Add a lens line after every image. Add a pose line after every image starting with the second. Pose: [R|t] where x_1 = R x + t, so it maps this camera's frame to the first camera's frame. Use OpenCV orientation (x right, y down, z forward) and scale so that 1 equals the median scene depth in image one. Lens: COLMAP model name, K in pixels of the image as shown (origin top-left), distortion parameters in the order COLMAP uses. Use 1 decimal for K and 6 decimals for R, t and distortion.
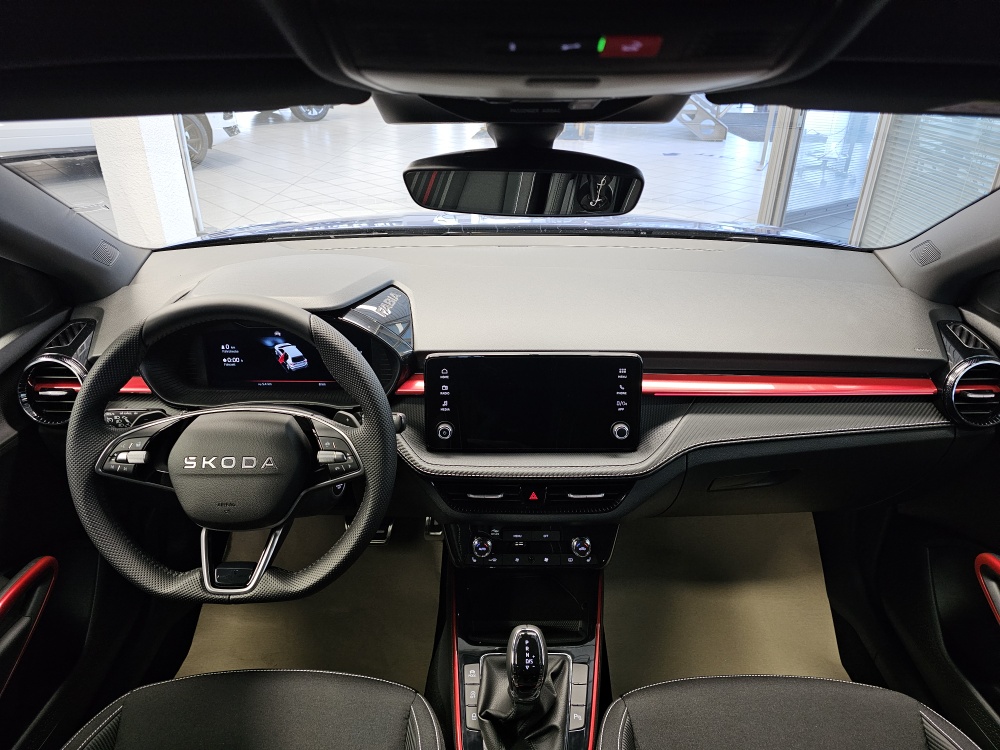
lens RADIAL K [[679.0, 0, 508.9], [0, 679.0, 376.8], [0, 0, 1]] dist [0.048750, -0.014373]
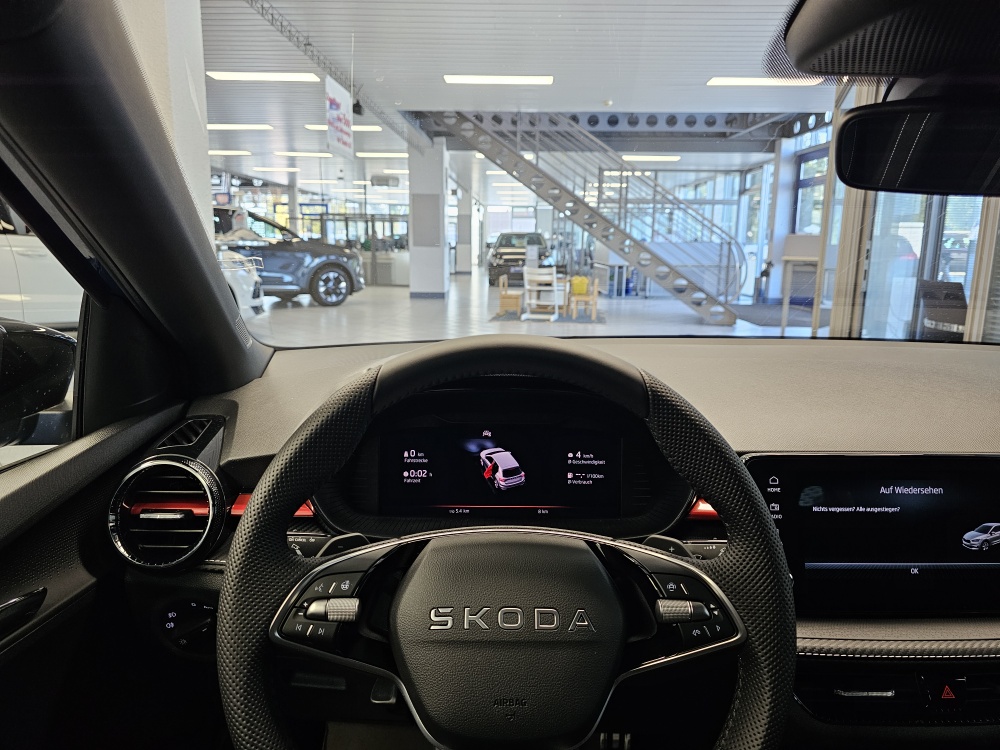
lens RADIAL K [[678.4, 0, 516.9], [0, 678.4, 366.9], [0, 0, 1]] dist [0.056859, -0.050521]
pose [[0.999564, 0.009988, 0.027778, -0.393248], [-0.001662, 0.958564, -0.284872, 0.081392], [-0.029472, 0.284702, 0.958163, 0.381740]]
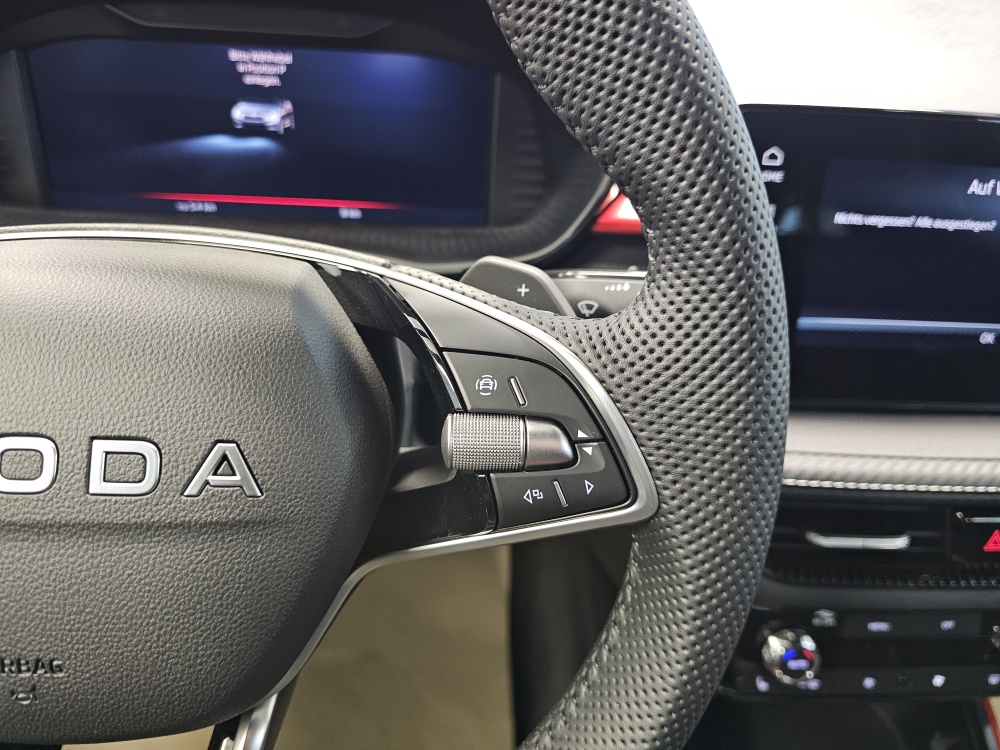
lens RADIAL K [[678.4, 0, 495.2], [0, 678.4, 376.6], [0, 0, 1]] dist [0.056859, -0.050521]
pose [[0.997284, 0.028330, 0.067982, -0.264897], [-0.036100, 0.992601, 0.115930, 0.066361], [-0.064195, -0.118069, 0.990928, 0.739628]]
